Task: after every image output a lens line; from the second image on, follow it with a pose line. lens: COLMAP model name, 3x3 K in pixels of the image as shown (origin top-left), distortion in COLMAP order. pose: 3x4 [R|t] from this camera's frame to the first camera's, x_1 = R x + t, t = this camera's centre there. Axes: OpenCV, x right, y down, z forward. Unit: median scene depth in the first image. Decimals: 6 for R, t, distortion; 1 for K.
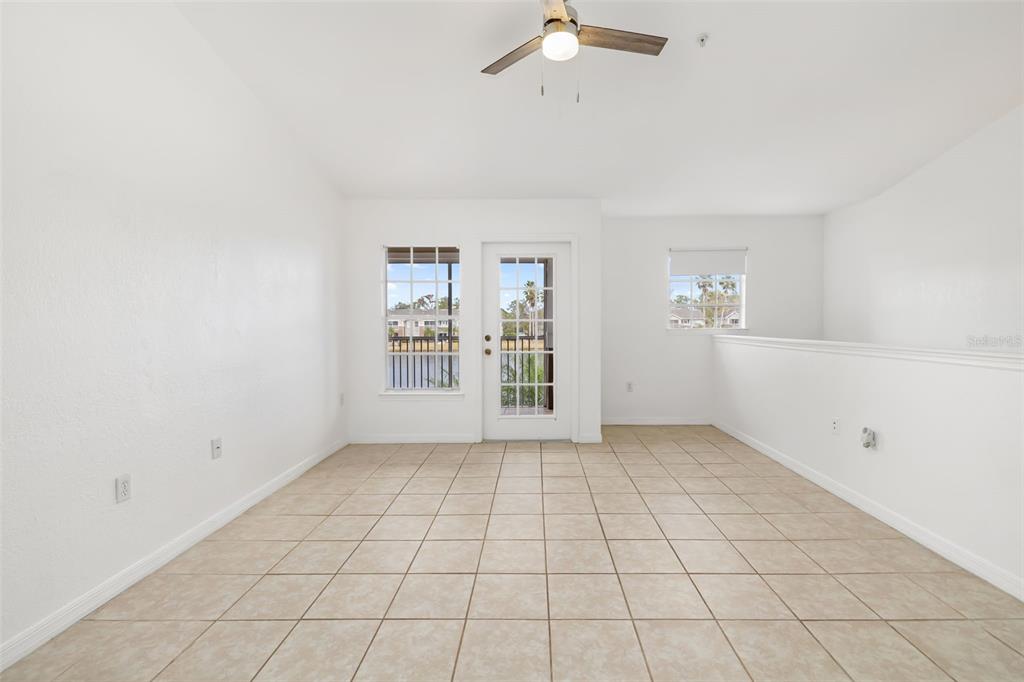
lens RADIAL K [[453.0, 0, 545.6], [0, 453.0, 334.0], [0, 0, 1]] dist [0.003558, -0.002021]
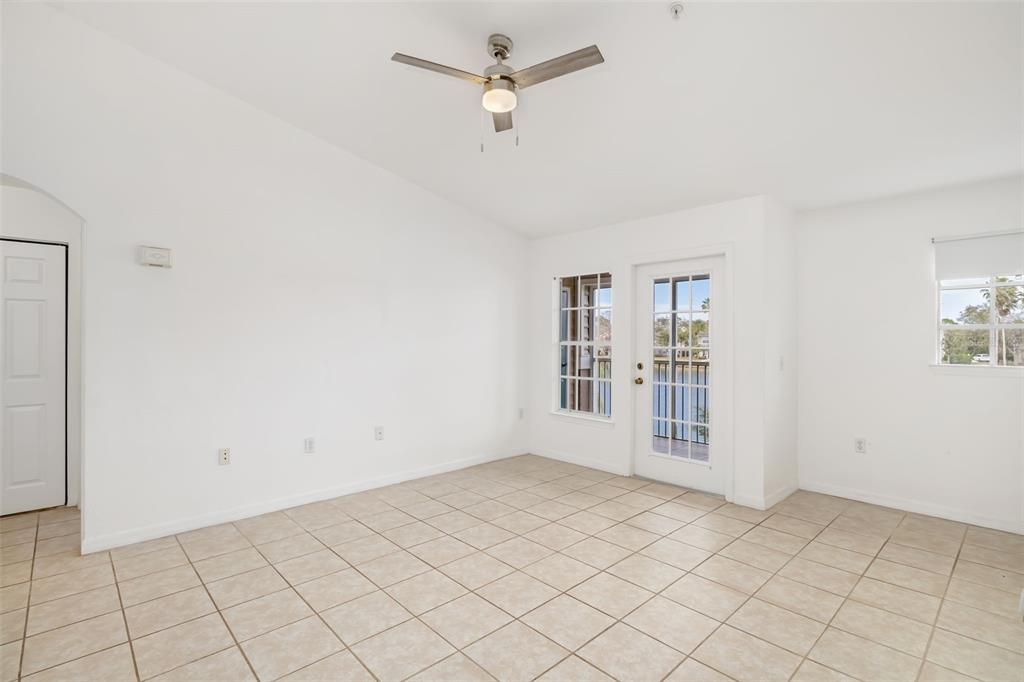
lens RADIAL K [[495.8, 0, 522.9], [0, 495.8, 335.6], [0, 0, 1]] dist [-0.010285, 0.001123]
pose [[0.683224, 0.003400, -0.730201, 0.647679], [-0.024461, 0.999534, -0.018233, -0.042429], [0.729799, 0.030319, 0.682989, 0.182649]]
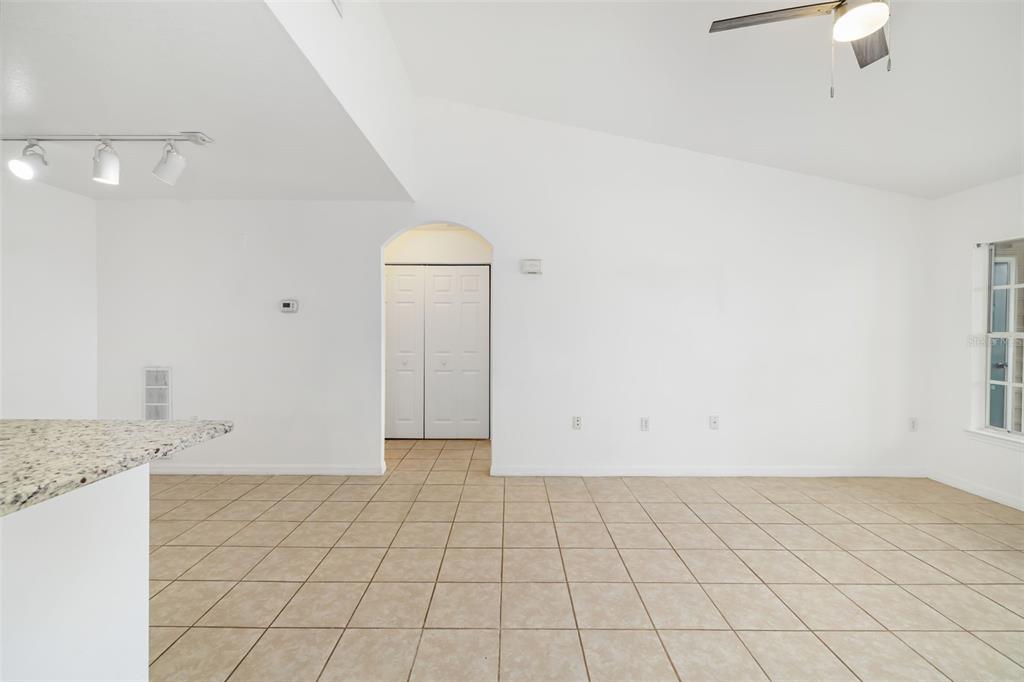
lens RADIAL K [[438.5, 0, 497.3], [0, 438.5, 331.6], [0, 0, 1]] dist [-0.002372, 0.000519]
pose [[-0.032513, 0.015332, -0.999354, 0.605579], [-0.028130, 0.999472, 0.016249, -0.042199], [0.999075, 0.028640, -0.032064, 0.266552]]
